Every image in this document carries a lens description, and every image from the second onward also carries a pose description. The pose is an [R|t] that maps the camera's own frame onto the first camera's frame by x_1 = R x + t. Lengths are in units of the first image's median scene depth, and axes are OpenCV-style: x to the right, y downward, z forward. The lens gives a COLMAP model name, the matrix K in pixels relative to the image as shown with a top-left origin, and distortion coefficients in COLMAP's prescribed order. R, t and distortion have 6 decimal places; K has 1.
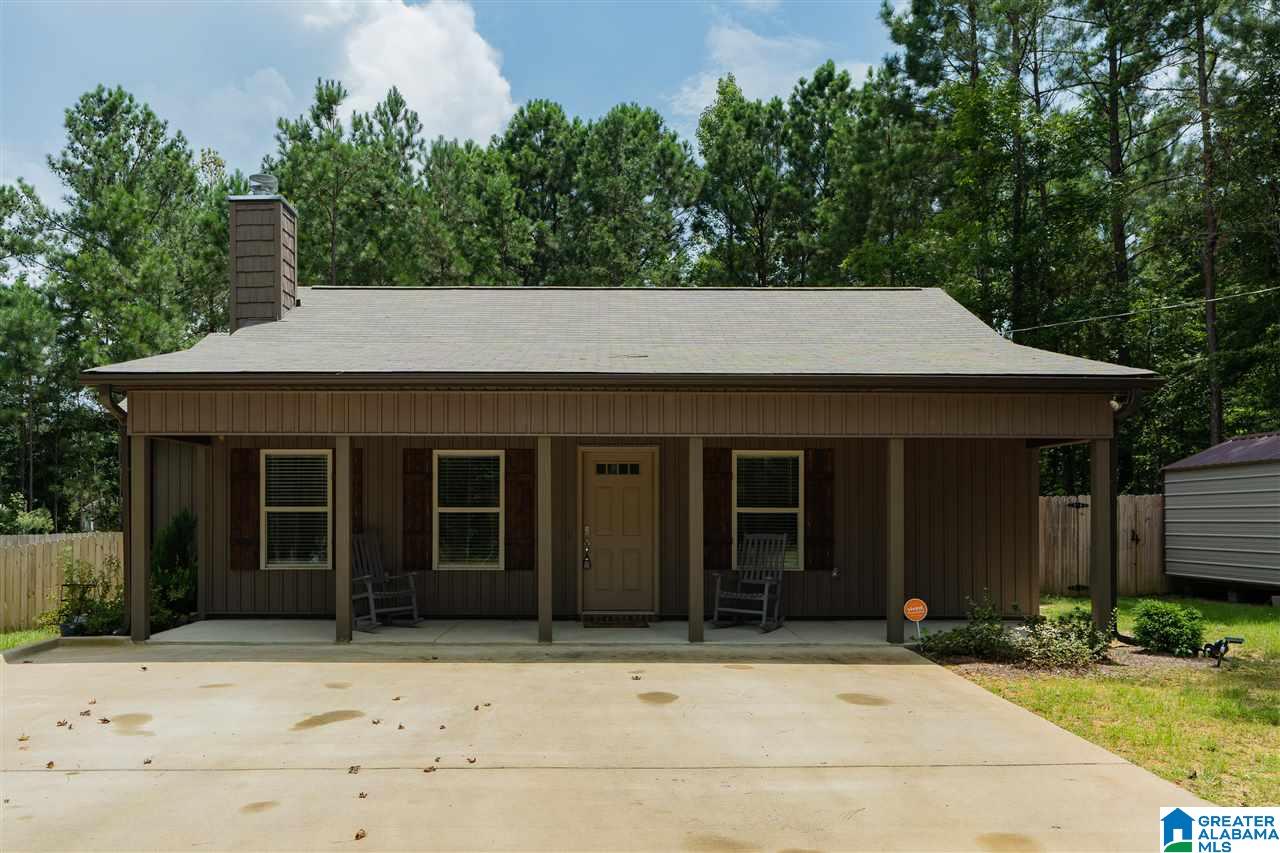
lens RADIAL K [[1006.8, 0, 637.1], [0, 1006.8, 500.9], [0, 0, 1]] dist [0.001437, 0.002294]
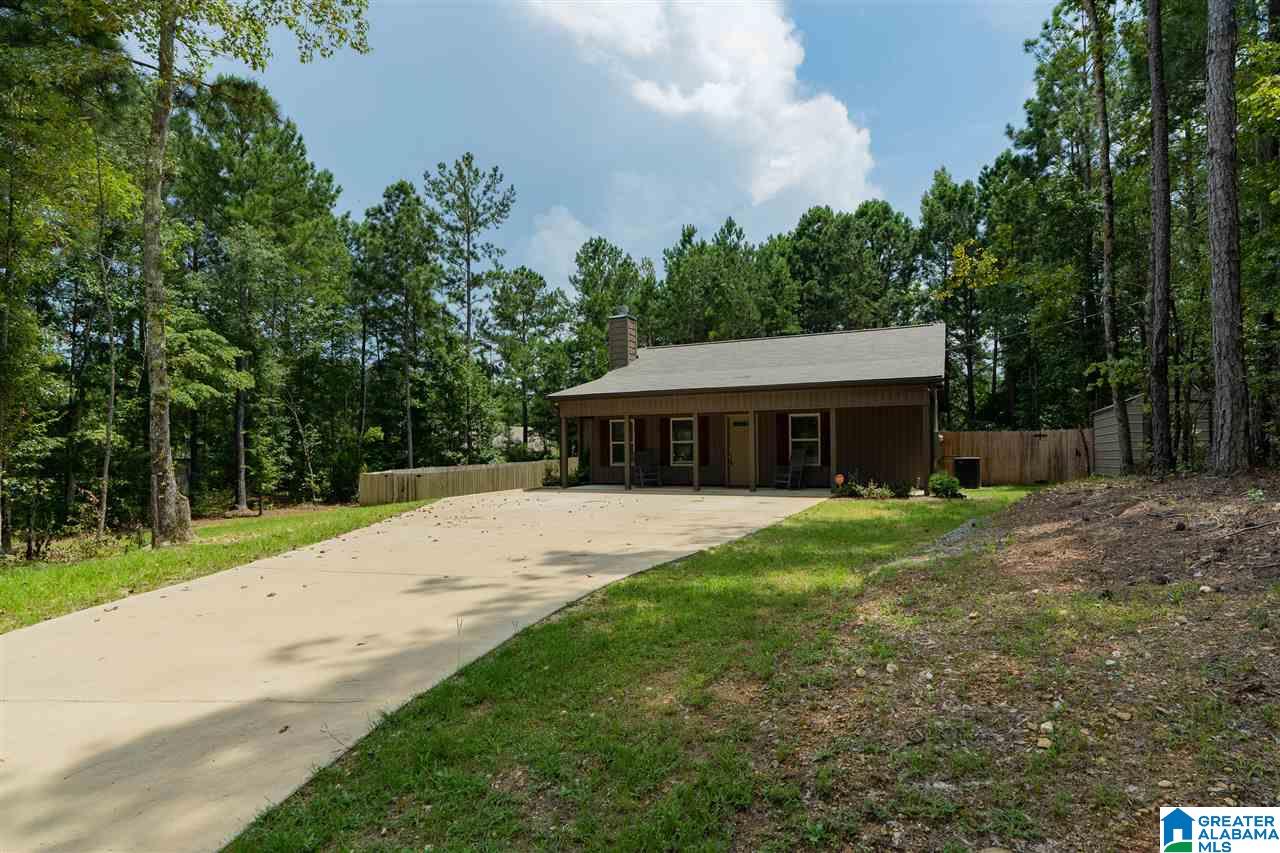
lens RADIAL K [[667.1, 0, 640.0], [0, 667.1, 426.5], [0, 0, 1]] dist [-0.000505, -0.000058]
pose [[0.900262, -0.027525, -0.434477, 0.149072], [0.014767, 0.999356, -0.032713, 0.007786], [0.435097, 0.023034, 0.900089, -0.174771]]
